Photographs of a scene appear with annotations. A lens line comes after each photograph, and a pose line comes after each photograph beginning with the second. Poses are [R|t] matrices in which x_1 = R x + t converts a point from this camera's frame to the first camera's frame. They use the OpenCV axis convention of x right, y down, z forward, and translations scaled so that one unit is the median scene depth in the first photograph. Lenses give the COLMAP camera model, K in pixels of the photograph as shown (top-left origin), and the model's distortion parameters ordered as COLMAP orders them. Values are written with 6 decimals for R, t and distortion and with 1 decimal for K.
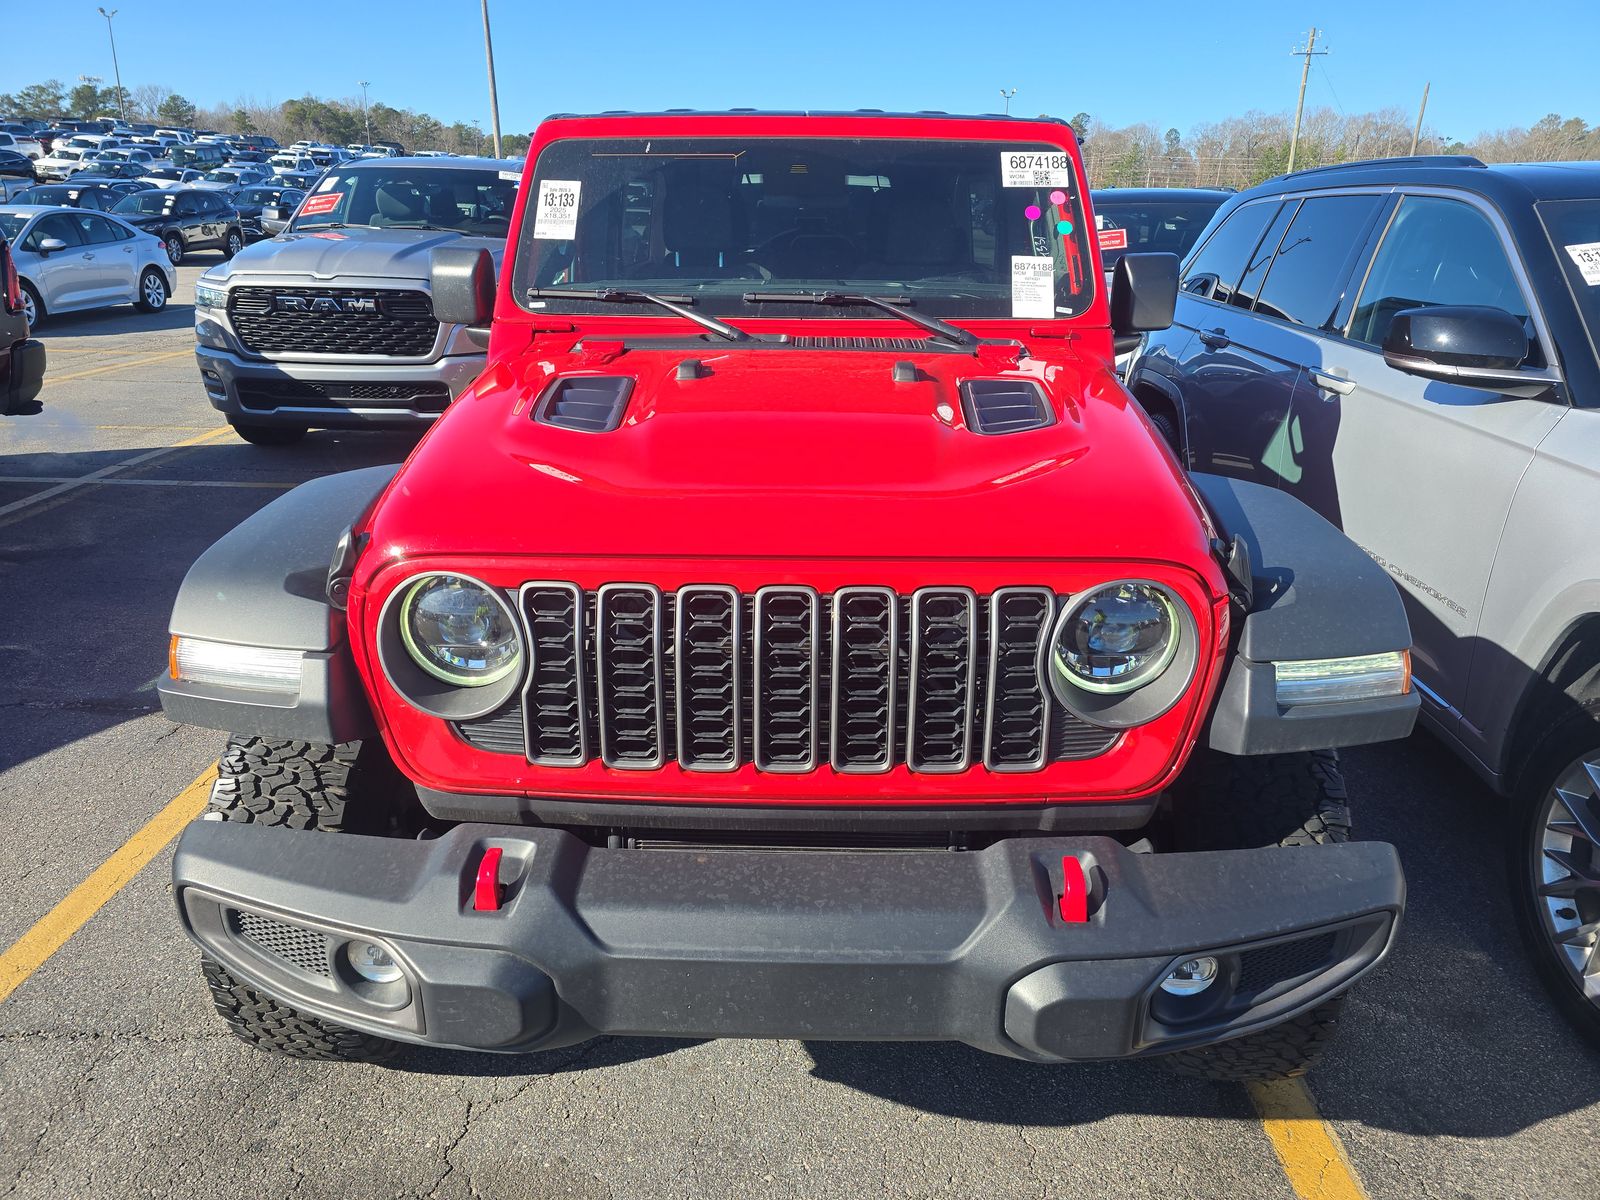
lens RADIAL K [[1089.0, 0, 802.7], [0, 1089.0, 603.3], [0, 0, 1]] dist [0.039433, -0.019906]
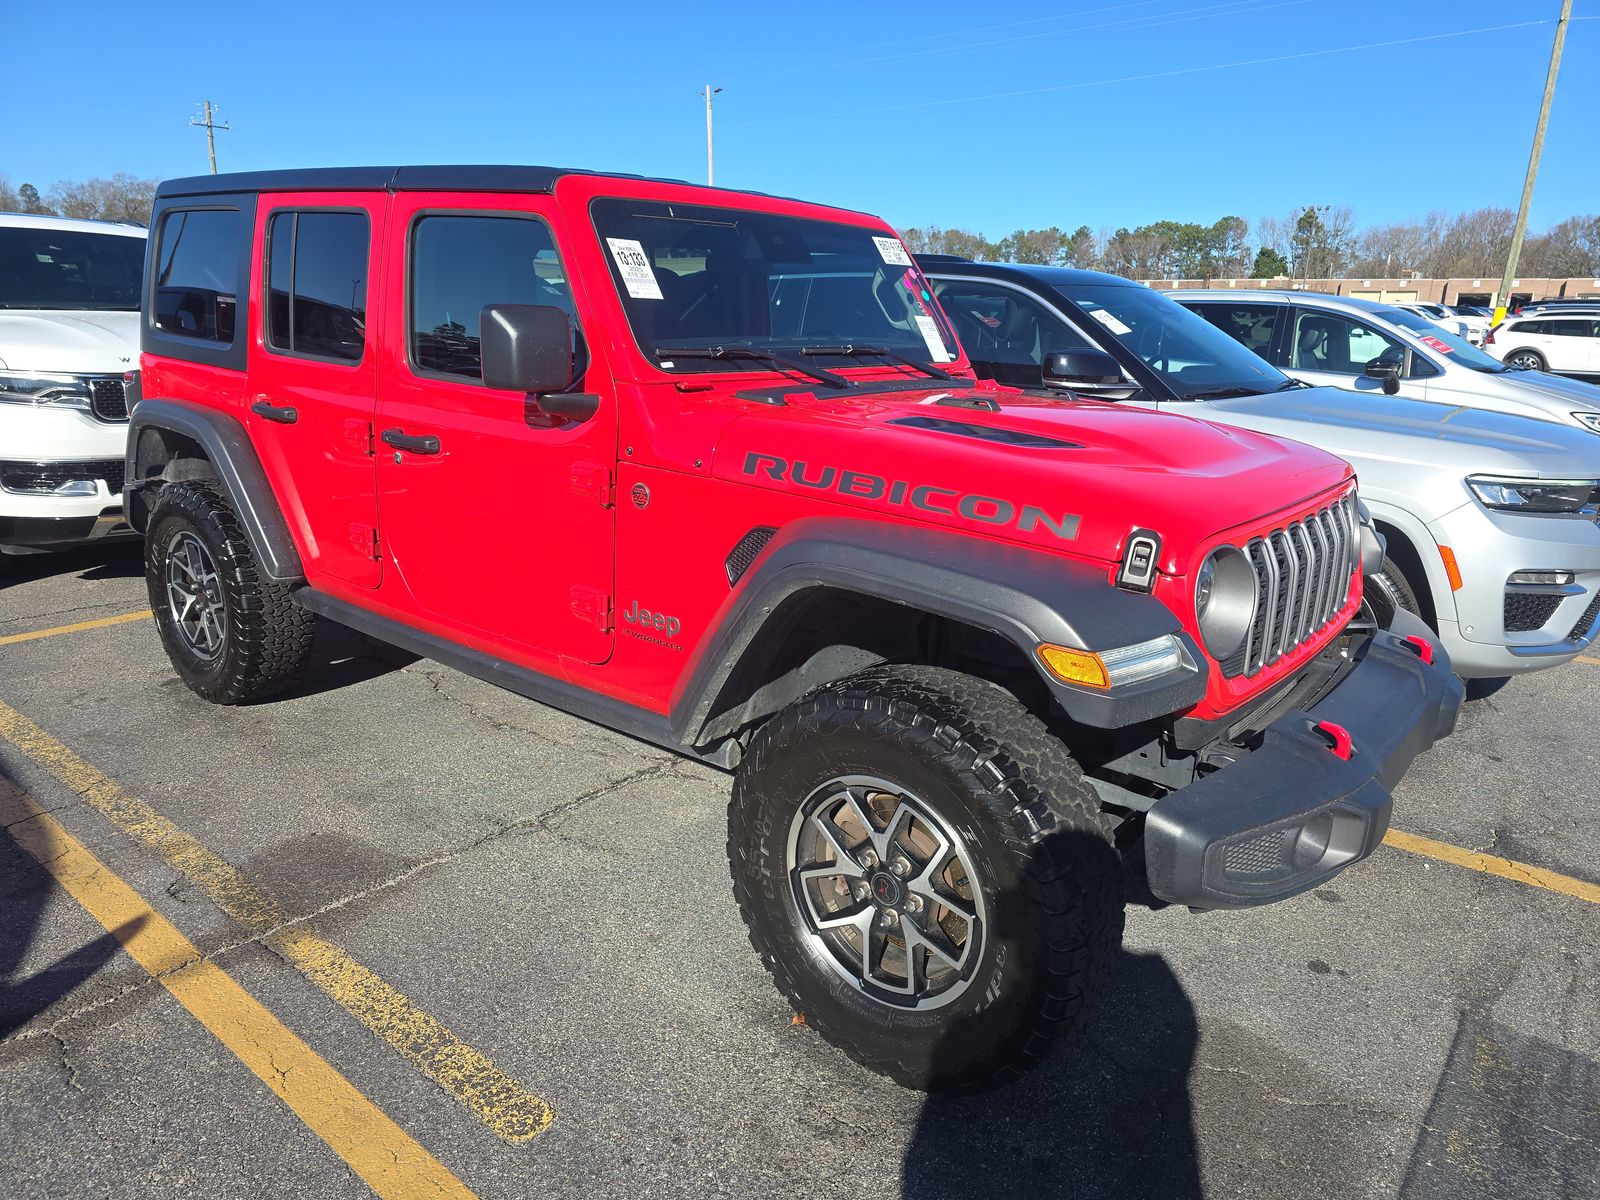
lens RADIAL K [[1089.0, 0, 801.0], [0, 1089.0, 591.5], [0, 0, 1]] dist [0.039433, -0.019906]
pose [[0.616923, -0.193344, 0.762905, -0.951328], [0.244653, 0.968442, 0.047594, -0.093281], [-0.748031, 0.157285, 0.644756, 0.312512]]
